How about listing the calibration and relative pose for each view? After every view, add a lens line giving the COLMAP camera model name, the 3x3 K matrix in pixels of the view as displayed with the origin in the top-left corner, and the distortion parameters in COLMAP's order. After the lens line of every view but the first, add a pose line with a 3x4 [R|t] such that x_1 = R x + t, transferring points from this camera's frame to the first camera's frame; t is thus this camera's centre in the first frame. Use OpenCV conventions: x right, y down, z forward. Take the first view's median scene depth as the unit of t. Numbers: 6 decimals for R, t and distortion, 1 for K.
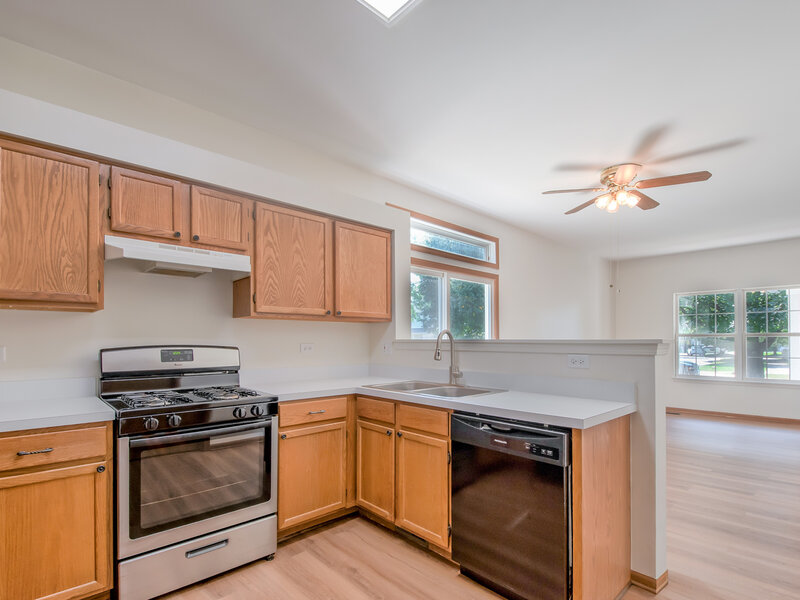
lens RADIAL K [[419.2, 0, 375.8], [0, 419.2, 343.2], [0, 0, 1]] dist [0.016365, -0.012758]
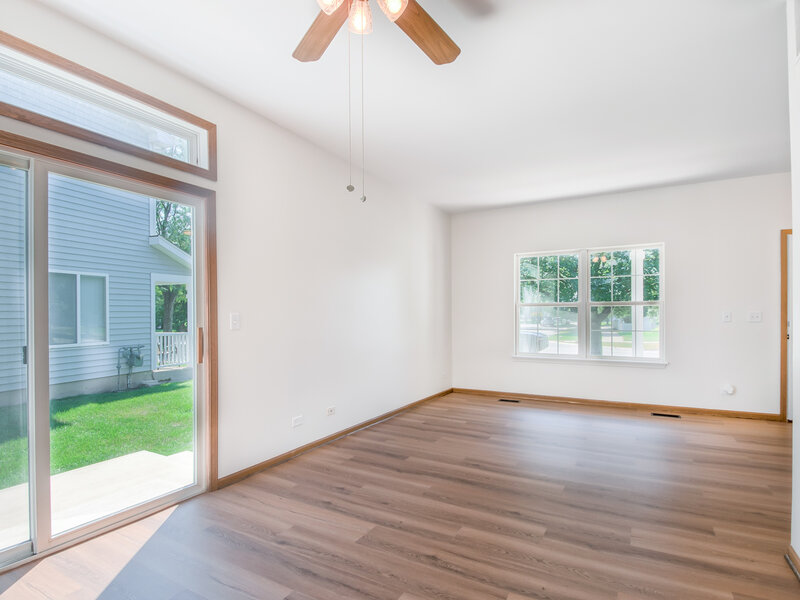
lens RADIAL K [[424.2, 0, 387.0], [0, 424.2, 315.0], [0, 0, 1]] dist [0.001166, -0.000290]
pose [[0.960313, -0.005366, 0.278872, 0.251980], [0.005534, 0.999985, 0.000183, -0.001278], [-0.278869, 0.001368, 0.960328, 0.296040]]
